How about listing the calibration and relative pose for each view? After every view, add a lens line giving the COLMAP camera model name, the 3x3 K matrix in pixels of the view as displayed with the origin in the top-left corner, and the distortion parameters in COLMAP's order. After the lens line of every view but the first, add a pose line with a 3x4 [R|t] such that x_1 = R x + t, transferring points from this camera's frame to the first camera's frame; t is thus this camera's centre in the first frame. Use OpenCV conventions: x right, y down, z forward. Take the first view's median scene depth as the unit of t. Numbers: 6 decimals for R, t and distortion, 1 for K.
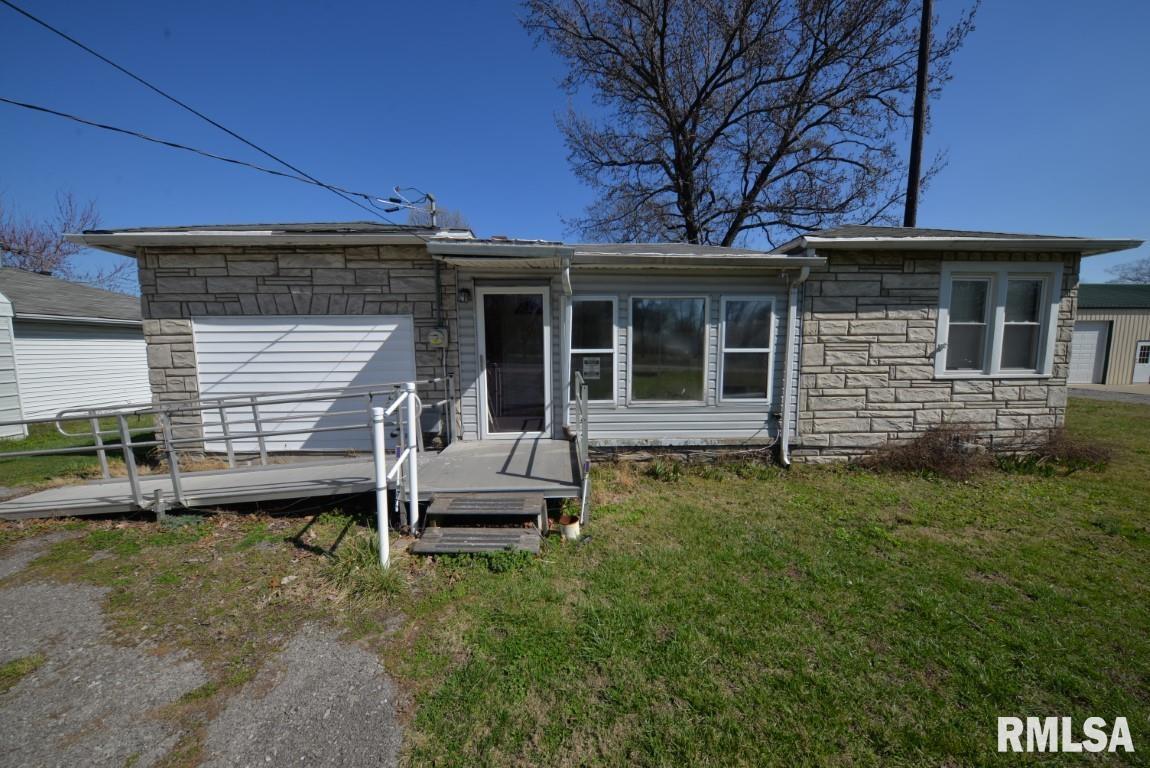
lens RADIAL K [[377.2, 0, 573.2], [0, 377.2, 392.0], [0, 0, 1]] dist [-0.005892, -0.002329]
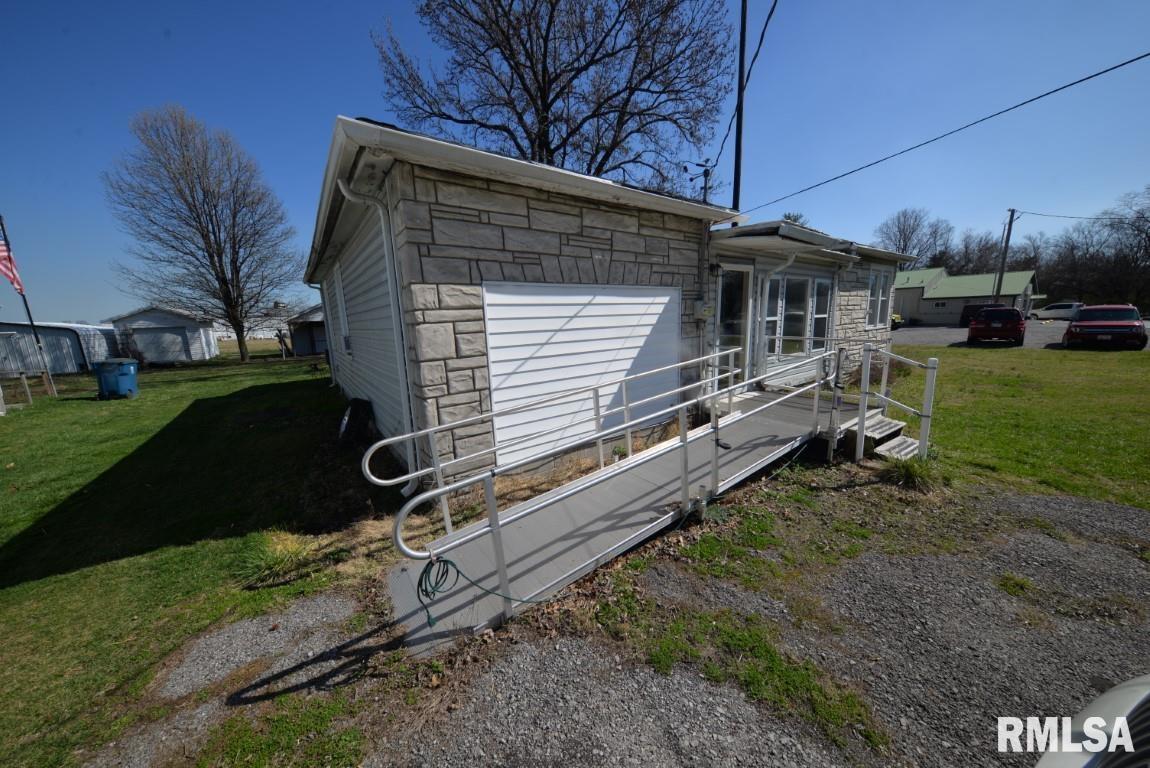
lens RADIAL K [[377.2, 0, 574.5], [0, 377.2, 396.2], [0, 0, 1]] dist [-0.005892, -0.002329]
pose [[0.825169, -0.136318, 0.548191, -1.200989], [0.093504, 0.990020, 0.105439, -0.044561], [-0.557093, -0.035747, 0.829680, 0.286828]]
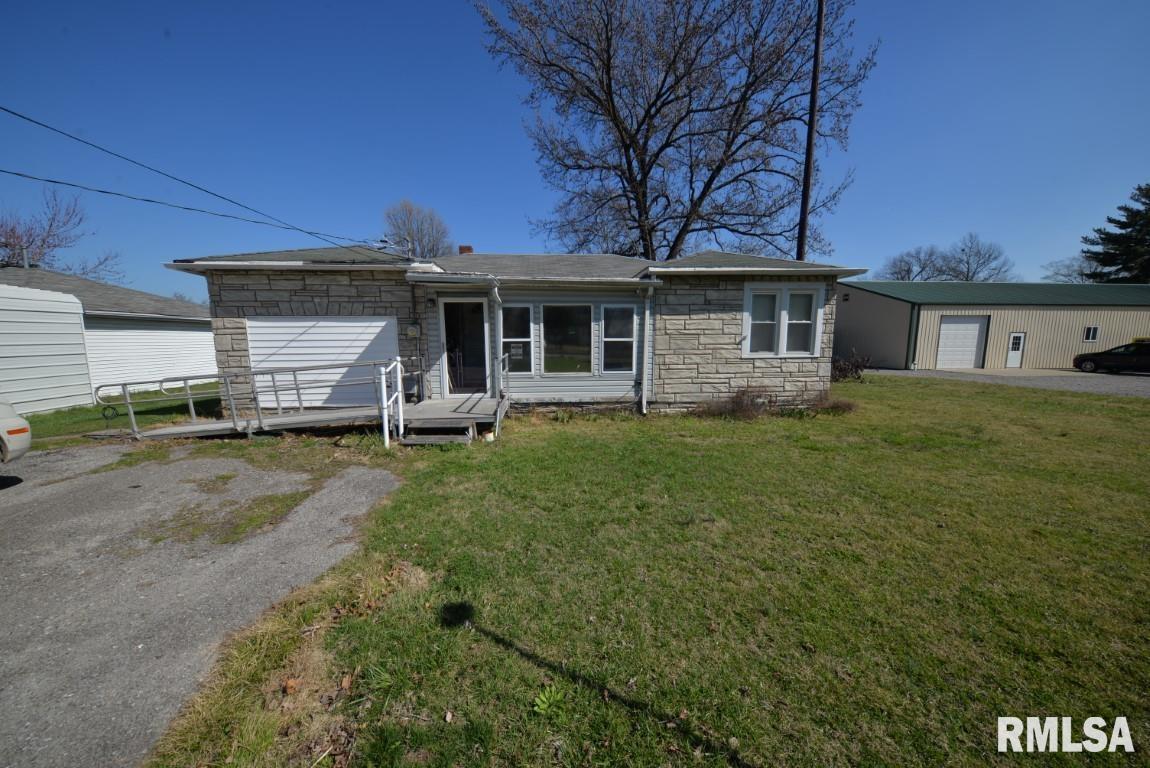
lens RADIAL K [[377.2, 0, 574.5], [0, 377.2, 392.0], [0, 0, 1]] dist [-0.005892, -0.002329]
pose [[0.998720, -0.005711, 0.050266, 0.201186], [0.004362, 0.999629, 0.026894, 0.061237], [-0.050400, -0.026641, 0.998374, -0.529720]]
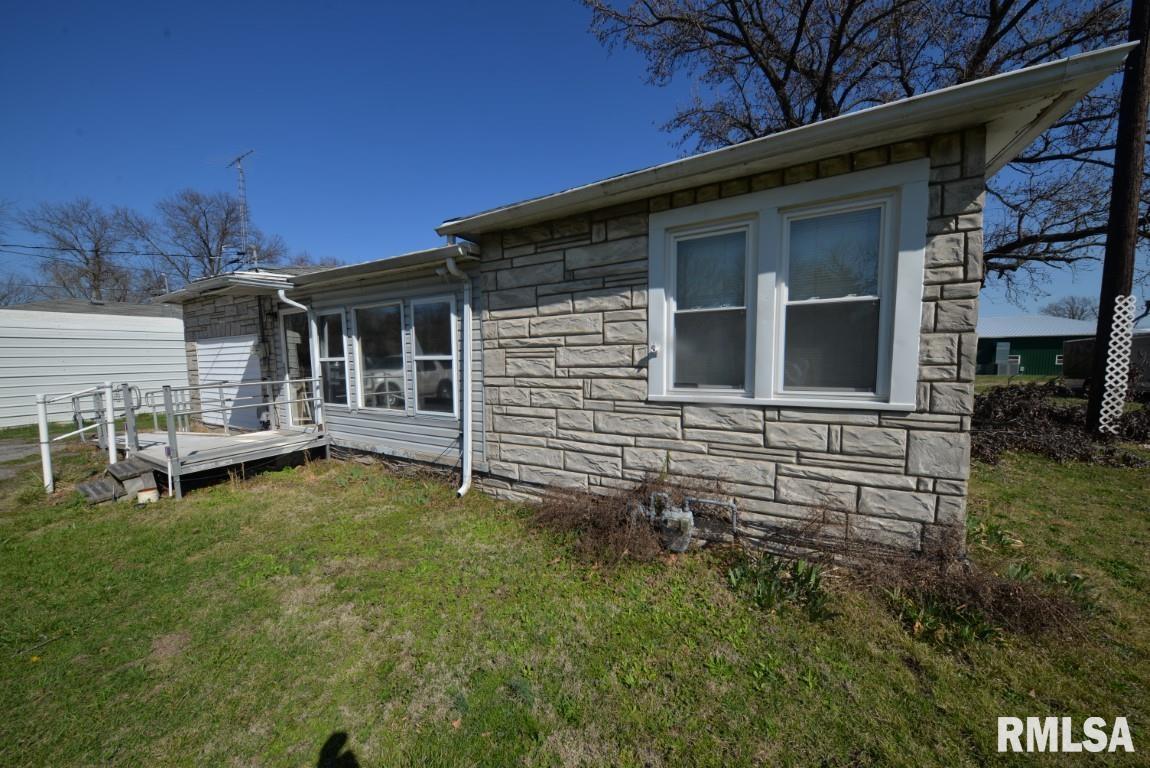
lens RADIAL K [[377.2, 0, 580.0], [0, 377.2, 387.0], [0, 0, 1]] dist [-0.005892, -0.002329]
pose [[0.863205, 0.033424, -0.503746, 1.205641], [-0.045648, 0.998886, -0.011945, -0.045763], [0.502786, 0.033306, 0.863769, 0.397377]]
